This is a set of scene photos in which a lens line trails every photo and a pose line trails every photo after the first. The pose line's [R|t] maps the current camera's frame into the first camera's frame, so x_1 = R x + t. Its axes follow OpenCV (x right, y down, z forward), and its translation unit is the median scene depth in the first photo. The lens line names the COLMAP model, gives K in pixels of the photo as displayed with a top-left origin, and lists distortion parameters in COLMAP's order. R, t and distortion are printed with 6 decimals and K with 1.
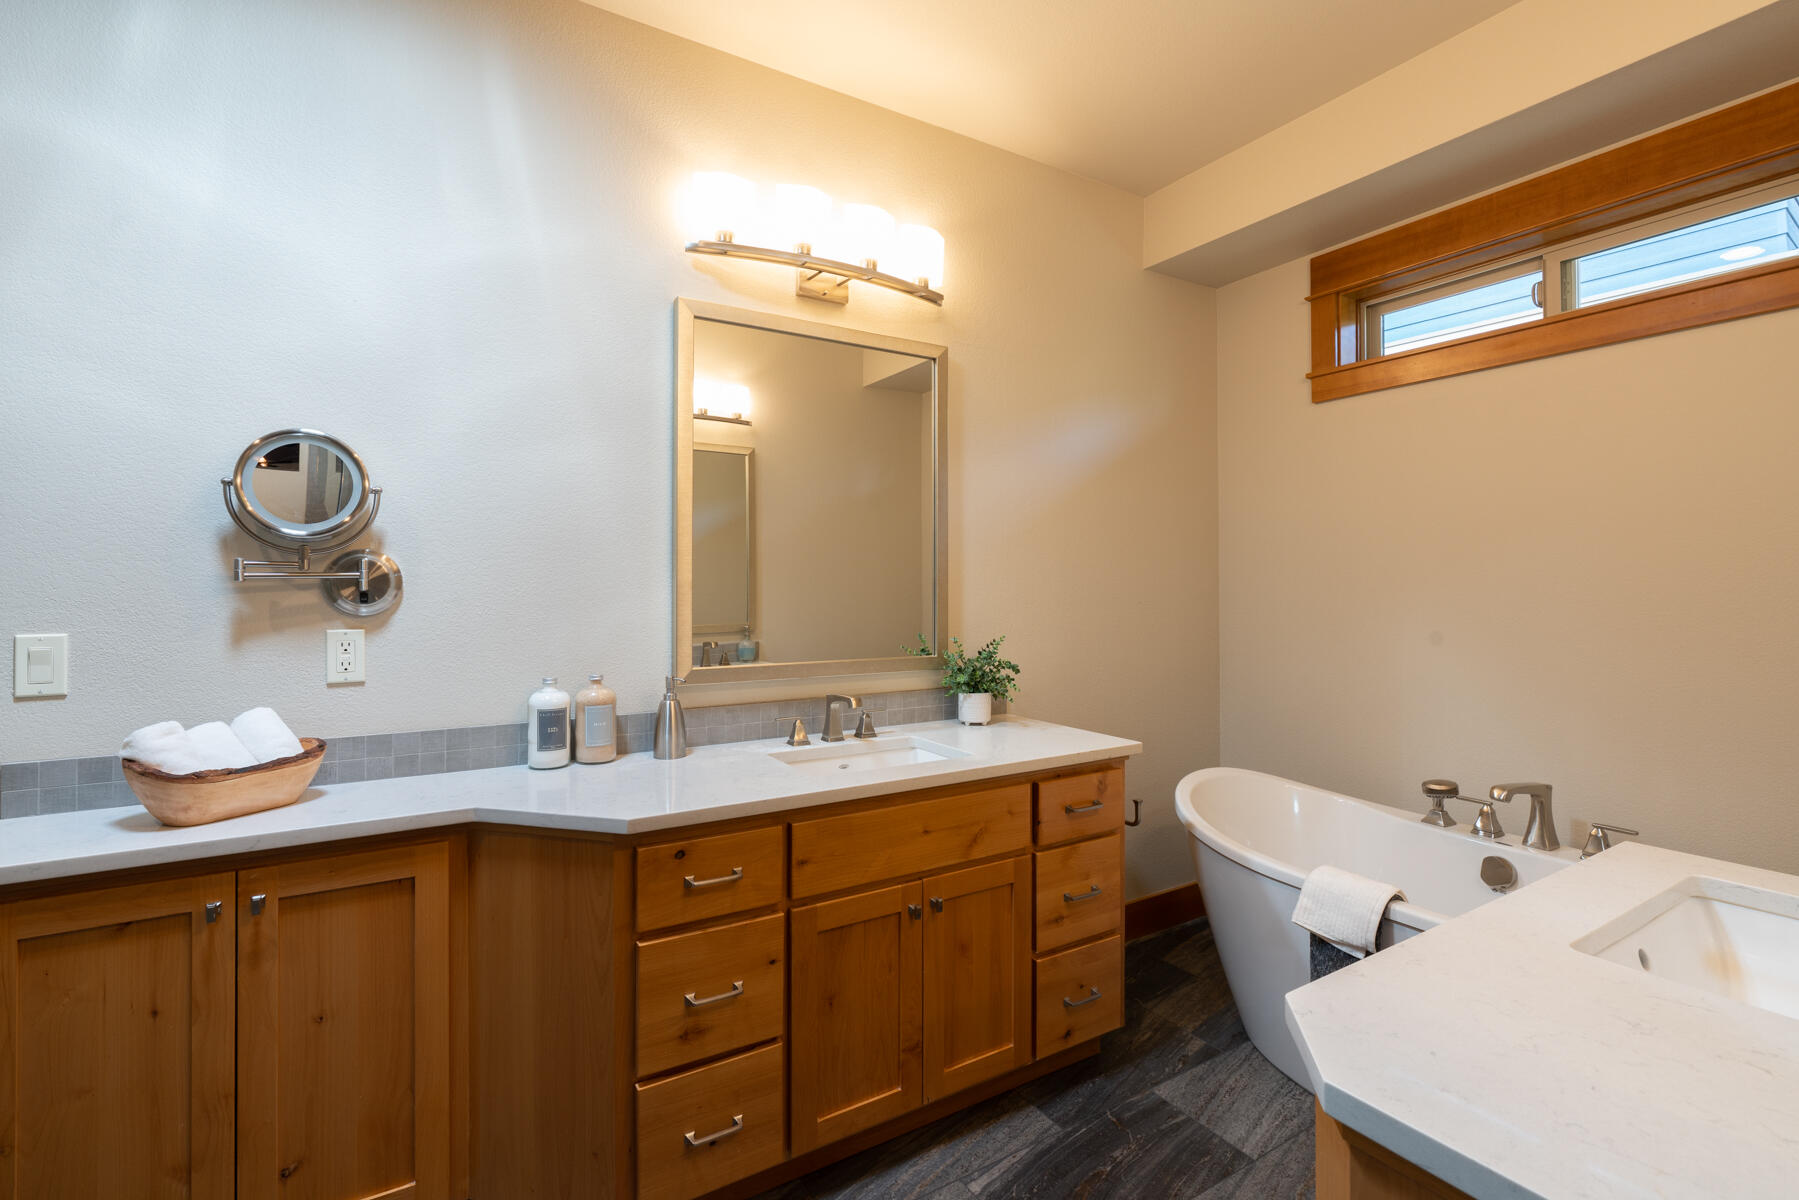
lens RADIAL K [[823.7, 0, 898.3], [0, 823.7, 586.7], [0, 0, 1]] dist [-0.016160, 0.007055]
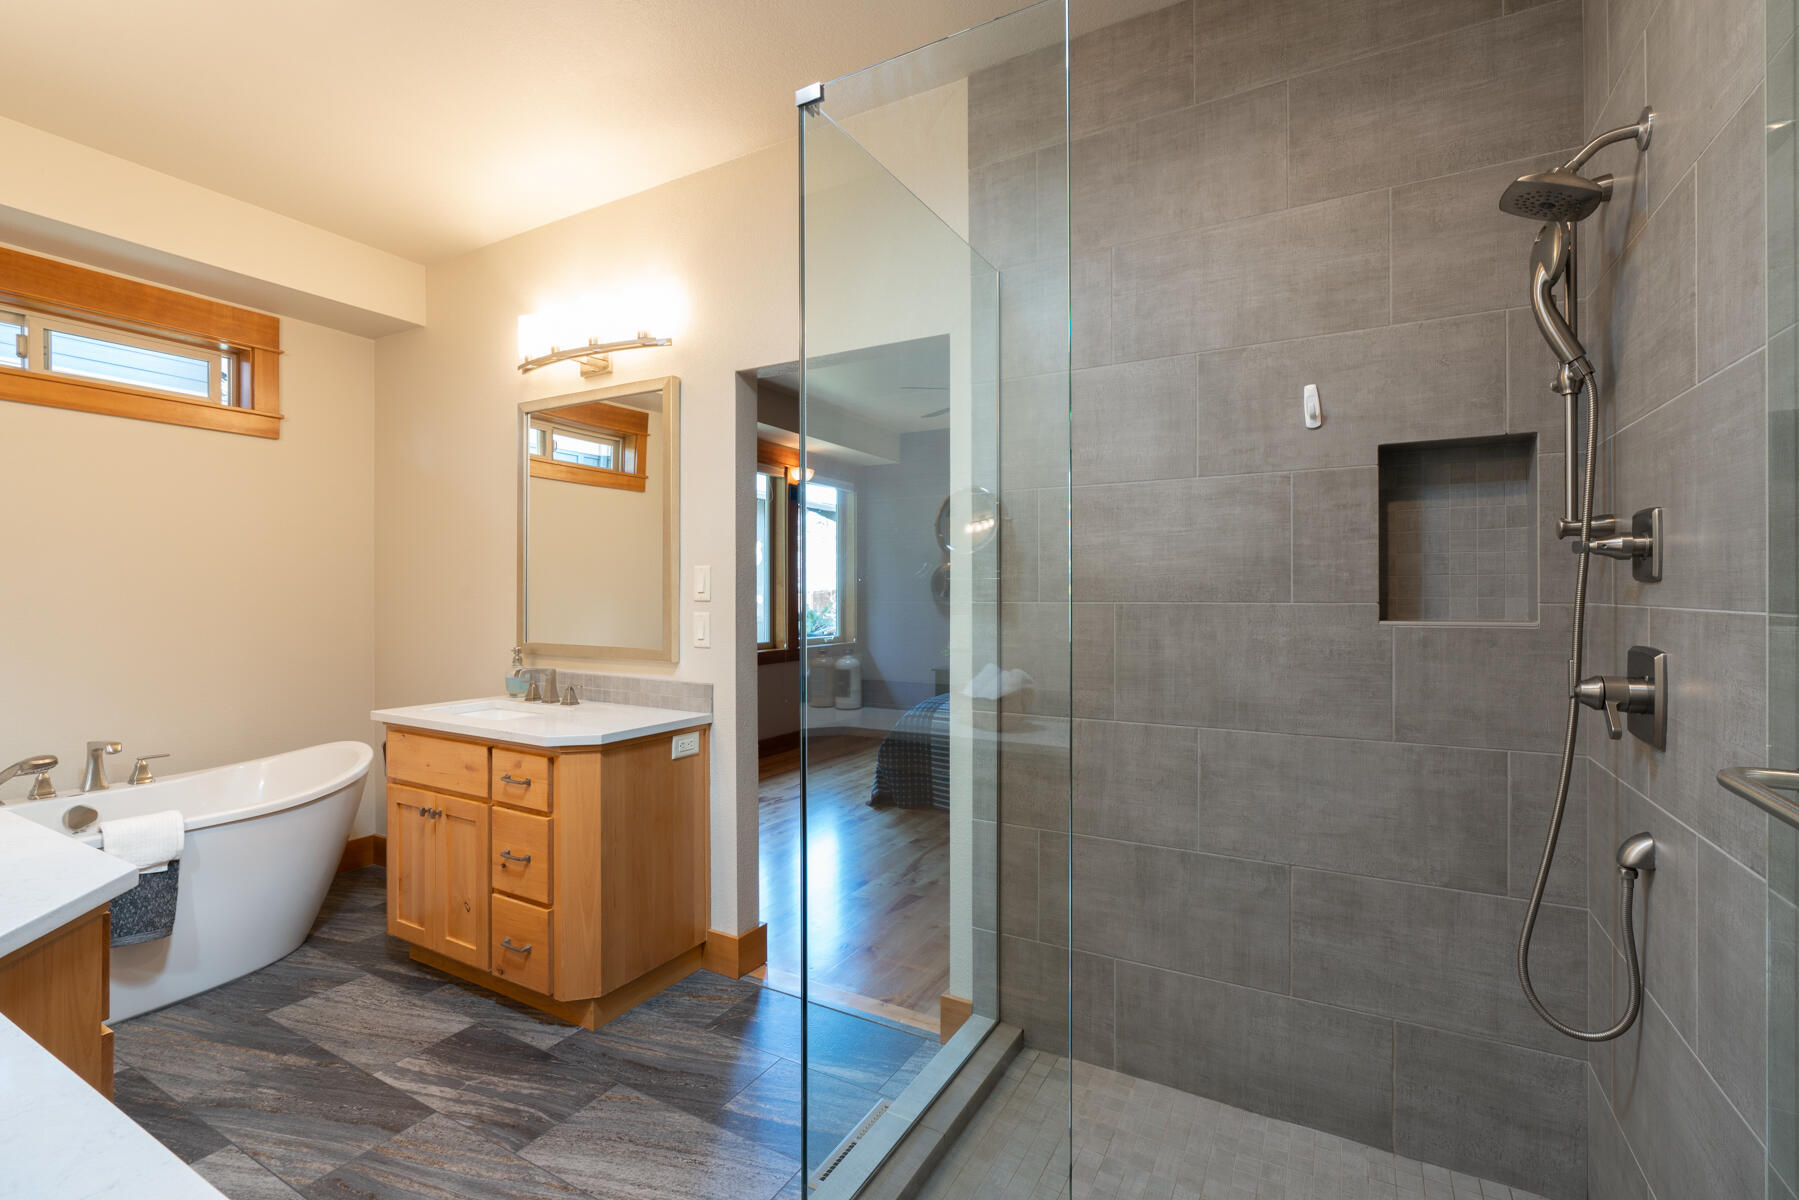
lens RADIAL K [[811.1, 0, 898.2], [0, 811.1, 595.7], [0, 0, 1]] dist [-0.015242, 0.007644]
pose [[-0.482500, -0.002740, 0.875892, -0.907123], [-0.002043, 0.999996, 0.002003, 0.003015], [-0.875894, -0.000822, -0.482503, 0.464876]]
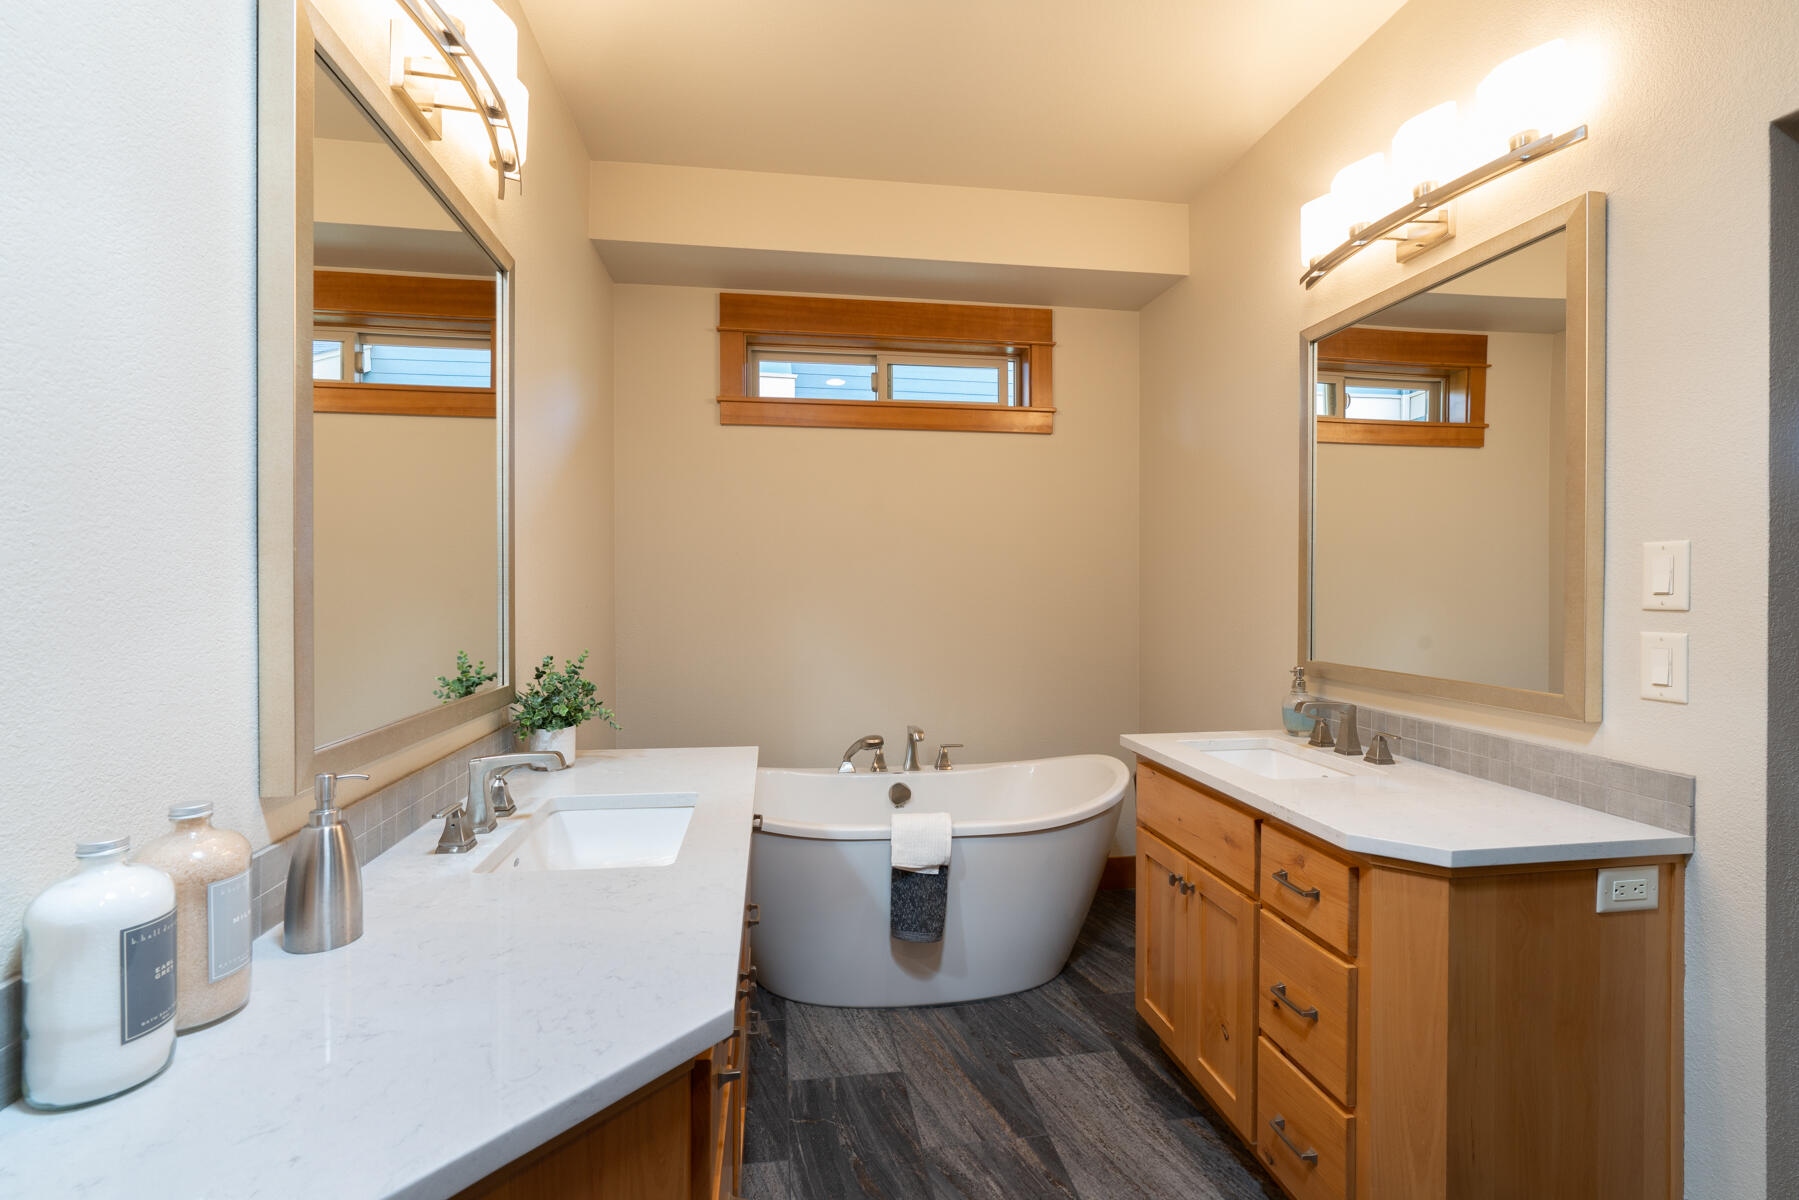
lens RADIAL K [[811.1, 0, 898.2], [0, 811.1, 595.7], [0, 0, 1]] dist [-0.015242, 0.007644]
pose [[0.384934, -0.007697, 0.922912, -0.515032], [-0.001430, 0.999959, 0.008936, -0.001631], [-0.922943, -0.004759, 0.384908, 0.442342]]
